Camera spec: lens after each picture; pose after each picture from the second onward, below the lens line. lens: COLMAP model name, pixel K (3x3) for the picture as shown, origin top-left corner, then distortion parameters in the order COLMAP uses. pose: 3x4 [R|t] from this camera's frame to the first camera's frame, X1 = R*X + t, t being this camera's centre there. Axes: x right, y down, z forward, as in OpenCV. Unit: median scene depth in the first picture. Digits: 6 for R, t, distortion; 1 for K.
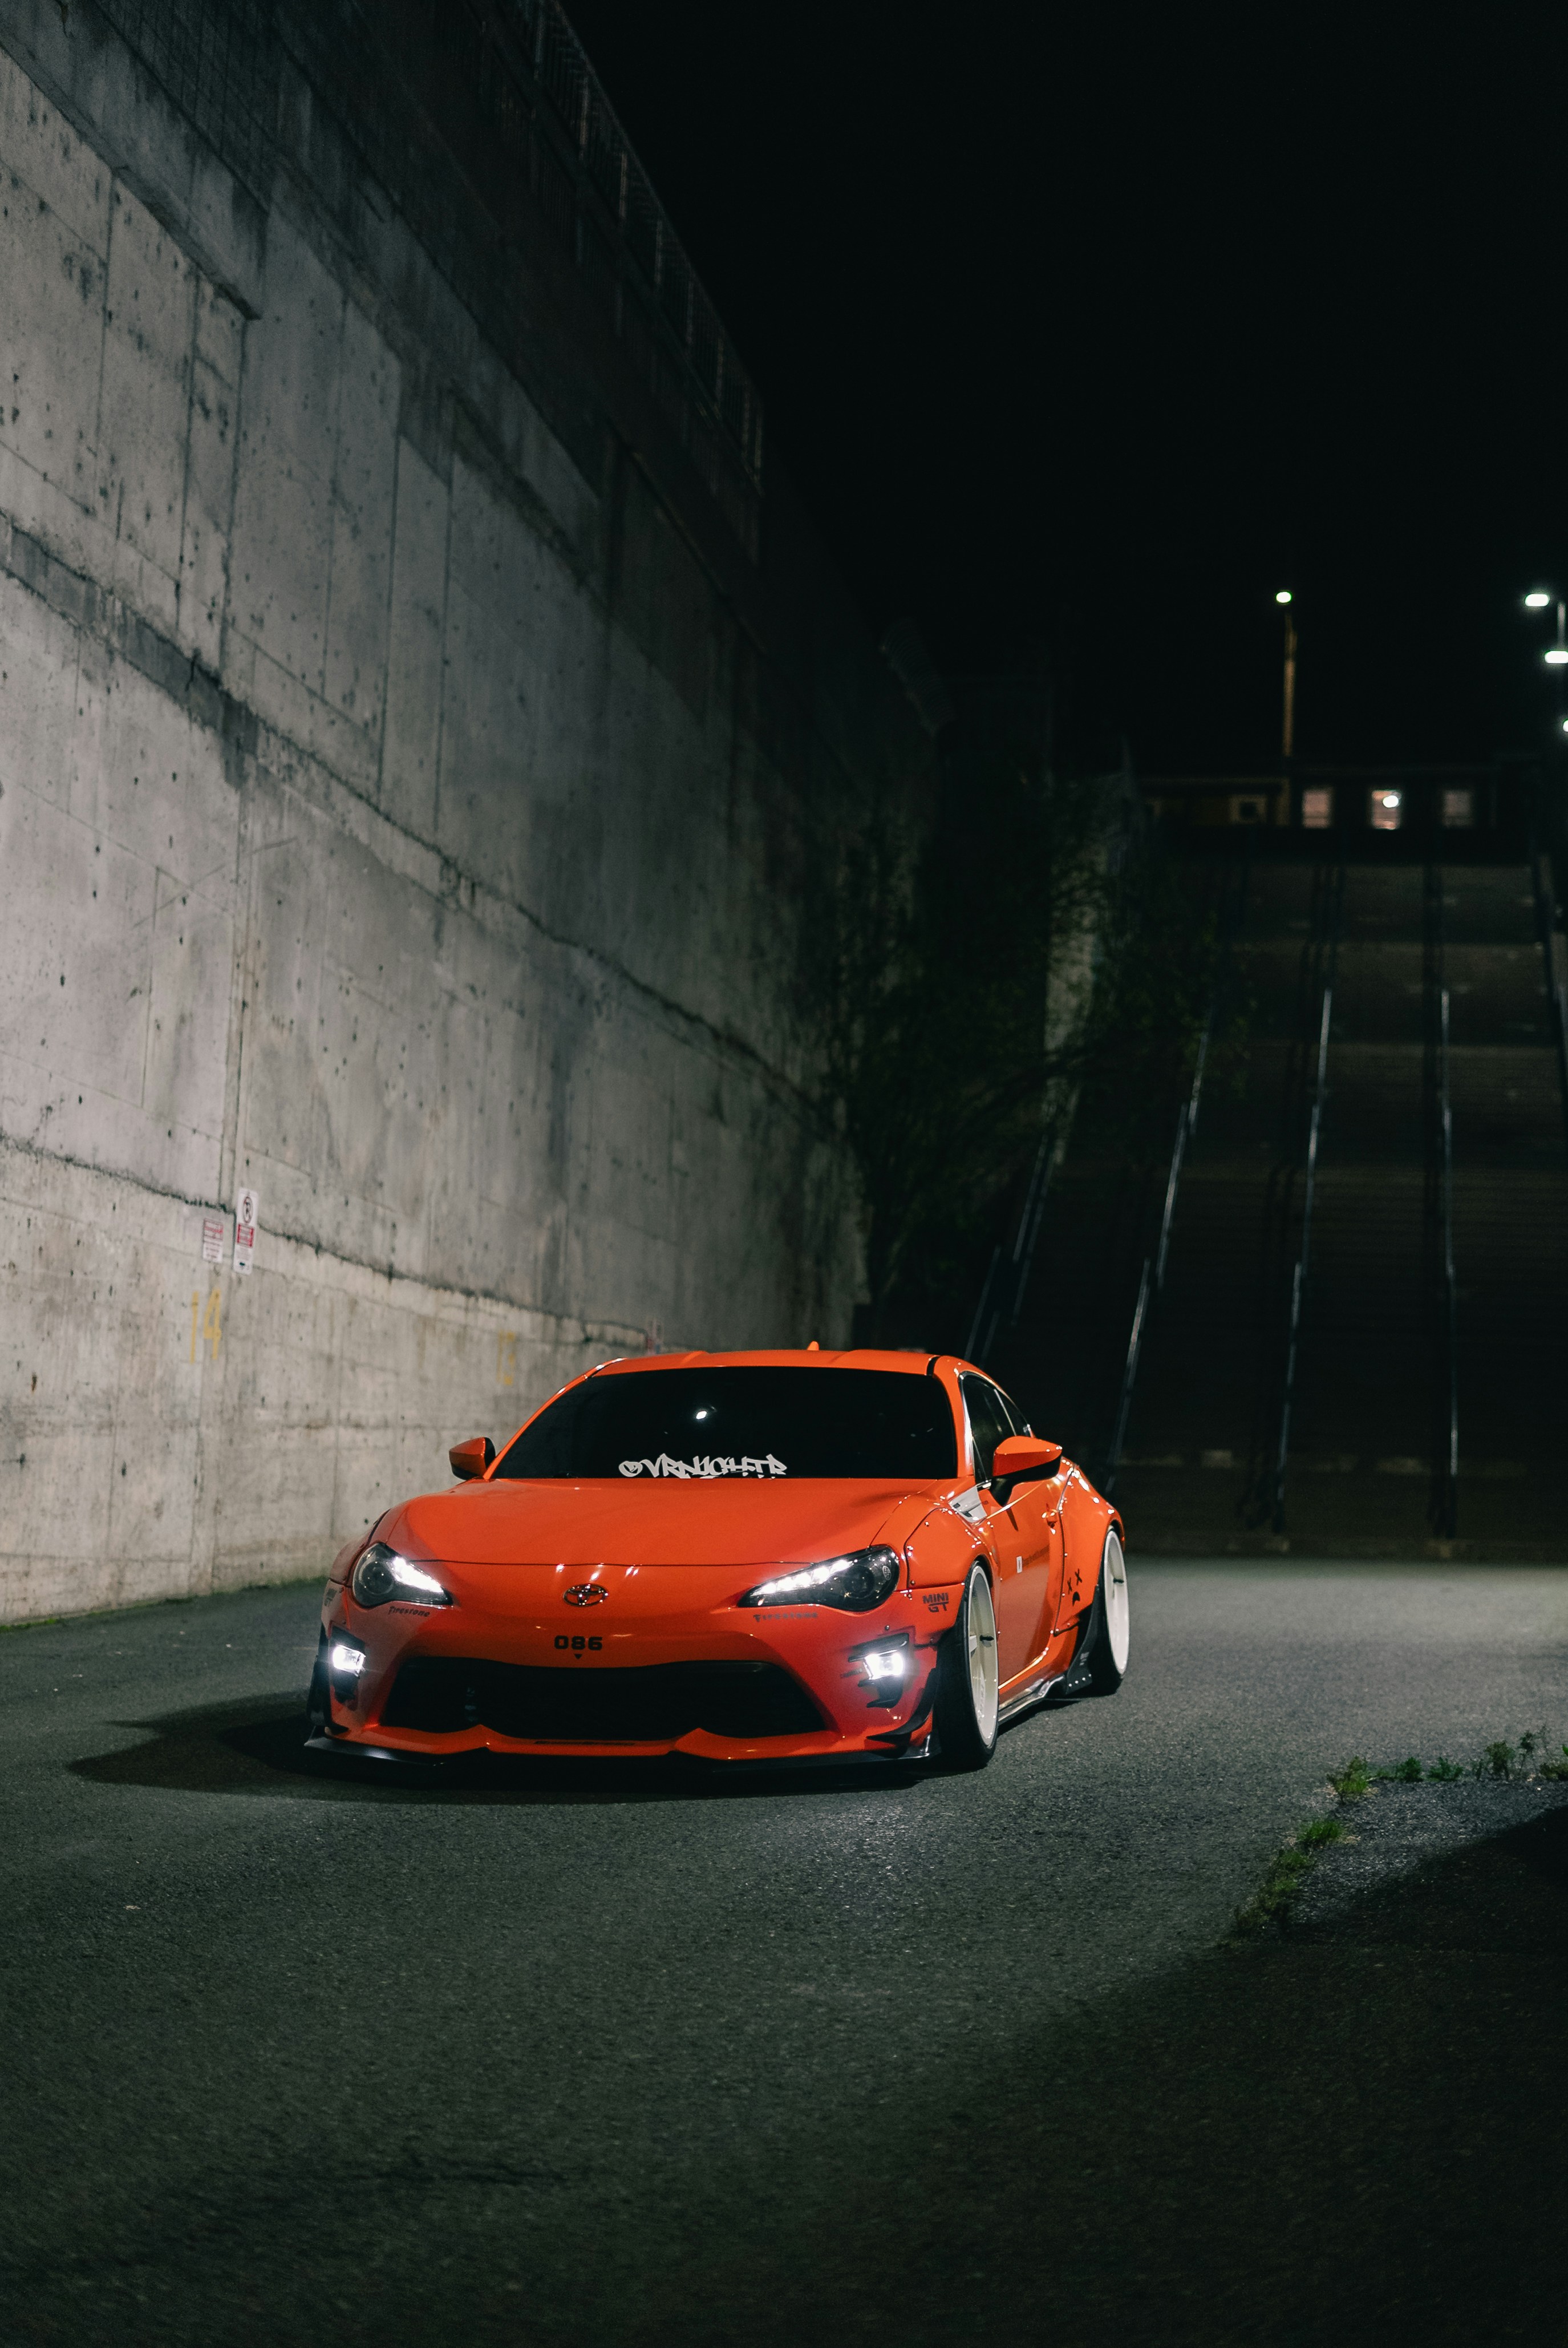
lens RADIAL K [[3443.7, 0, 784.8], [0, 3443.7, 1160.9], [0, 0, 1]] dist [-0.005960, 0.030202]
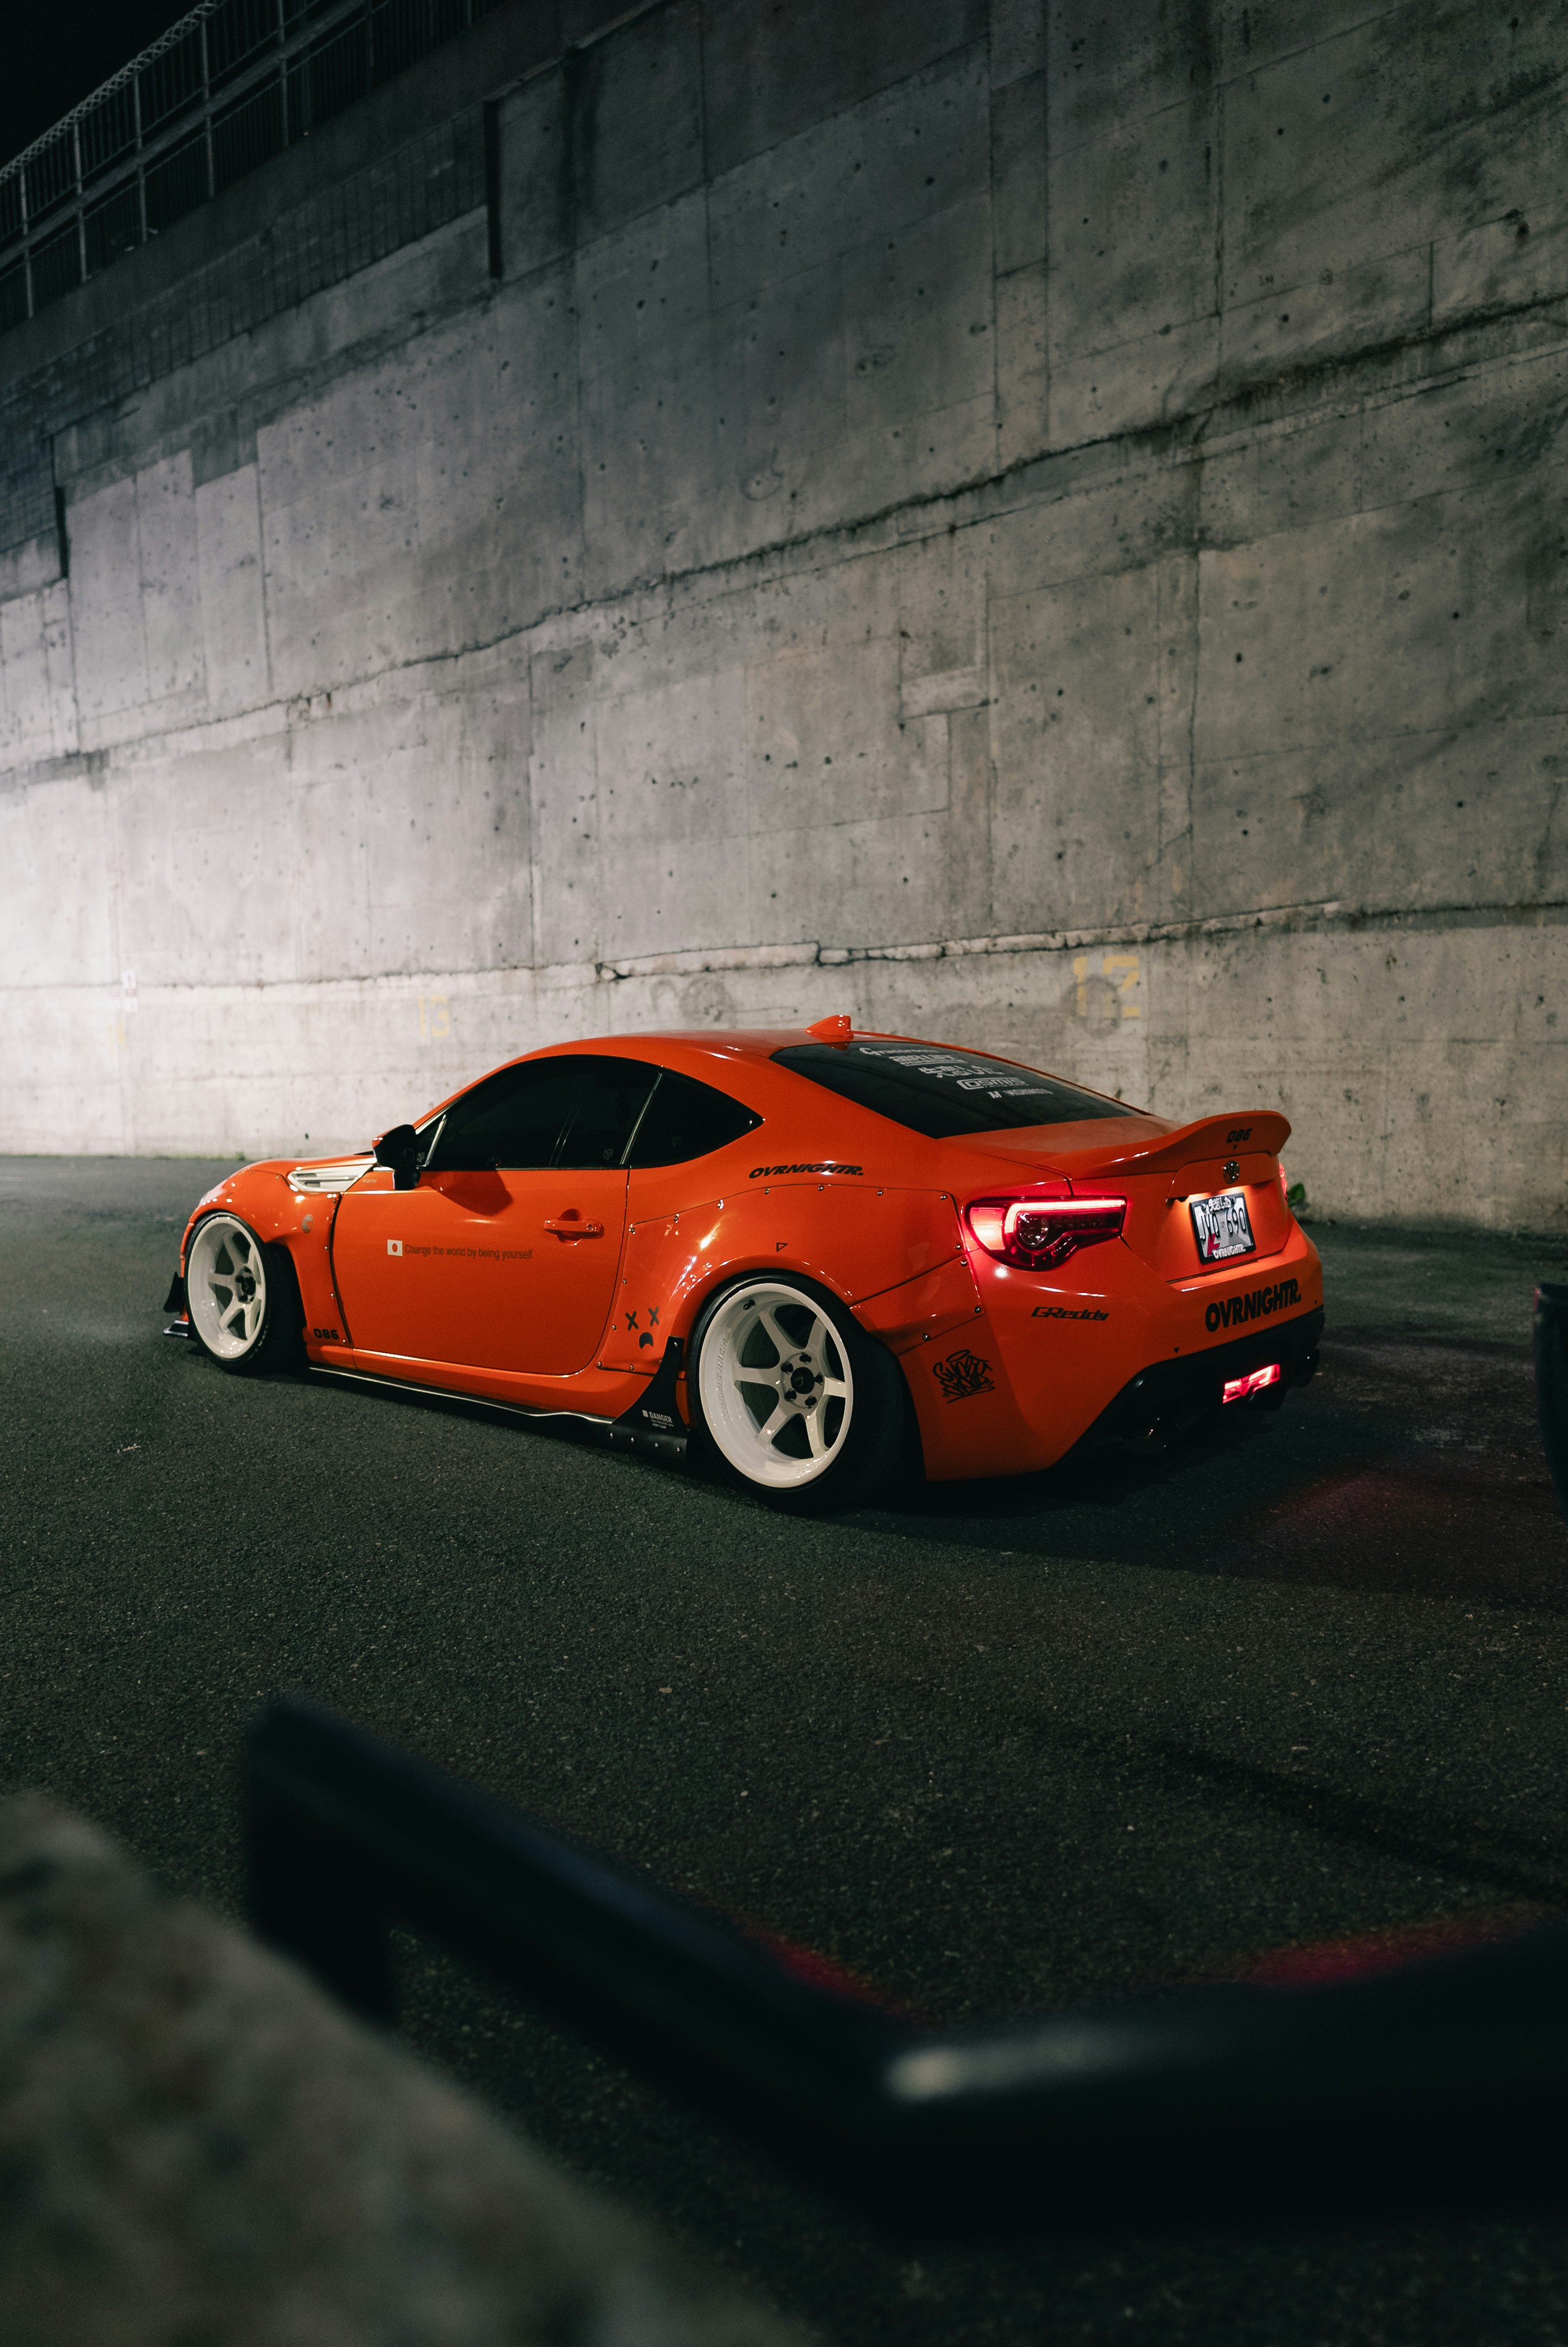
lens RADIAL K [[1578.8, 0, 774.9], [0, 1578.8, 1168.9], [0, 0, 1]] dist [-0.003945, 0.003435]
pose [[-0.526333, 0.063416, -0.847910, 0.353308], [0.094244, 0.995421, 0.015947, 0.114535], [0.845039, -0.071517, -0.529900, 1.385880]]
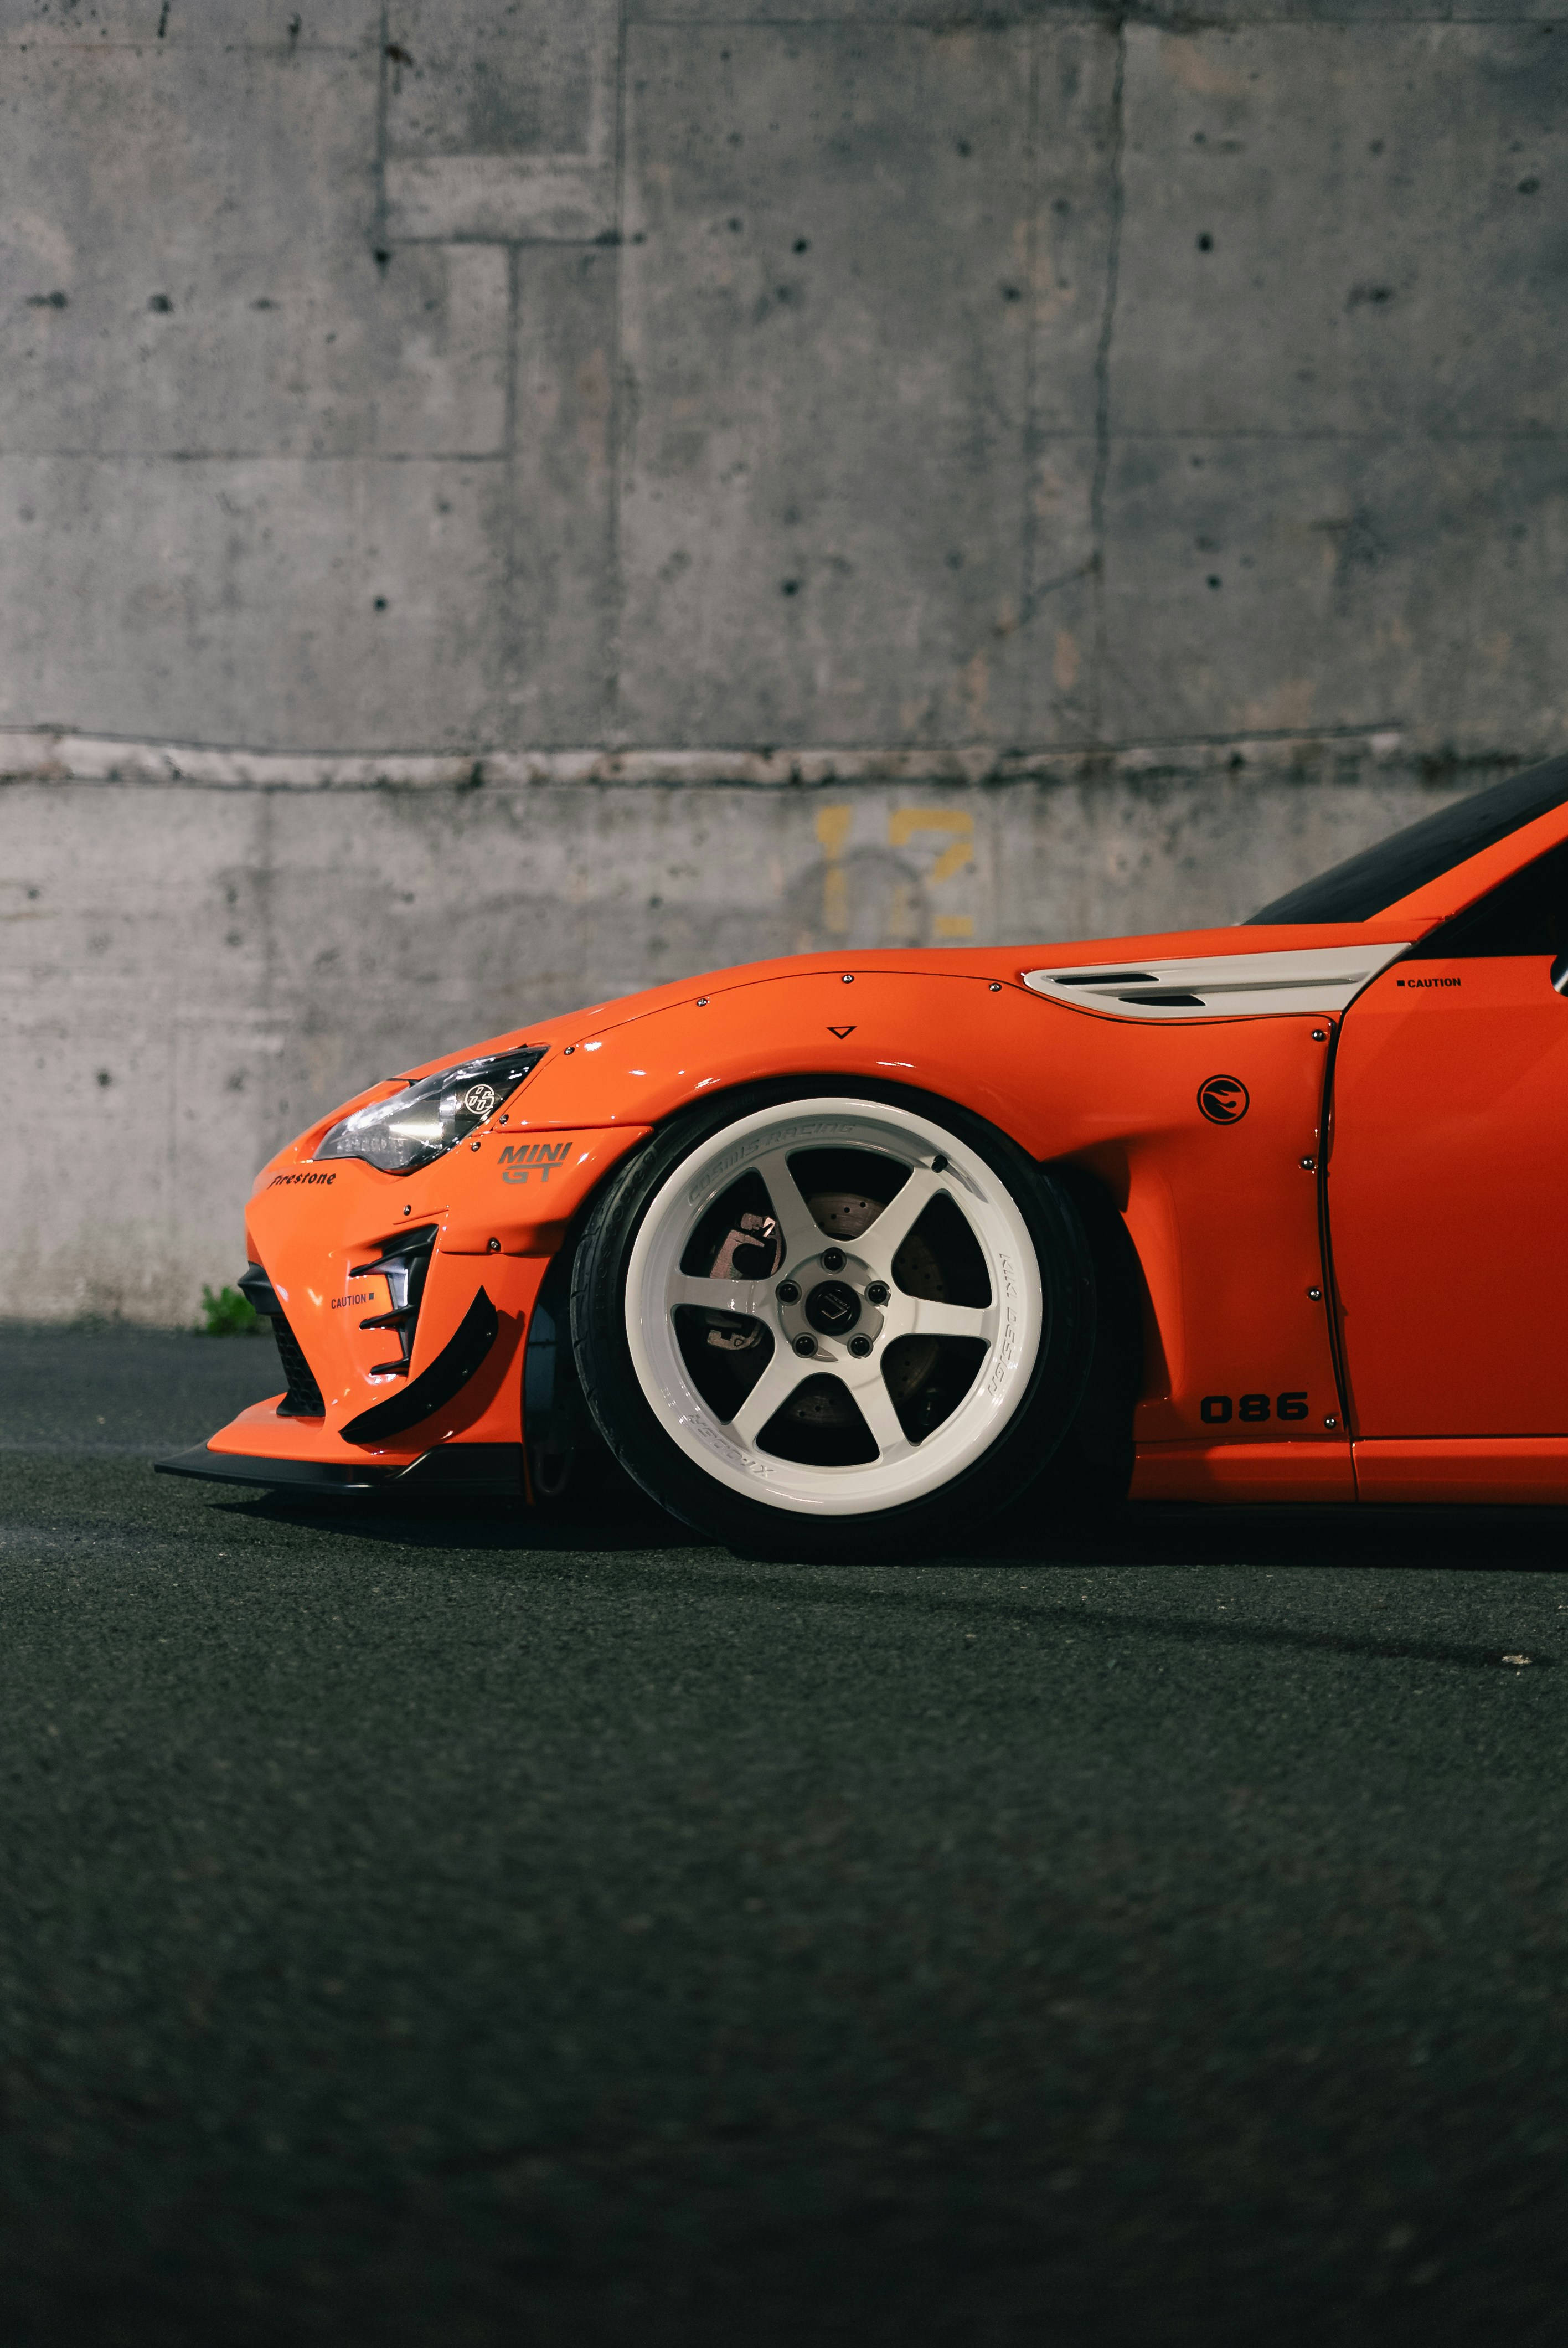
lens RADIAL K [[3419.7, 0, 769.1], [0, 3419.7, 1146.9], [0, 0, 1]] dist [-0.011902, 0.038028]
pose [[0.134169, -0.034200, -0.990368, 0.368152], [0.088480, 0.995826, -0.022401, 0.123359], [0.987000, -0.084622, 0.136635, 1.175607]]
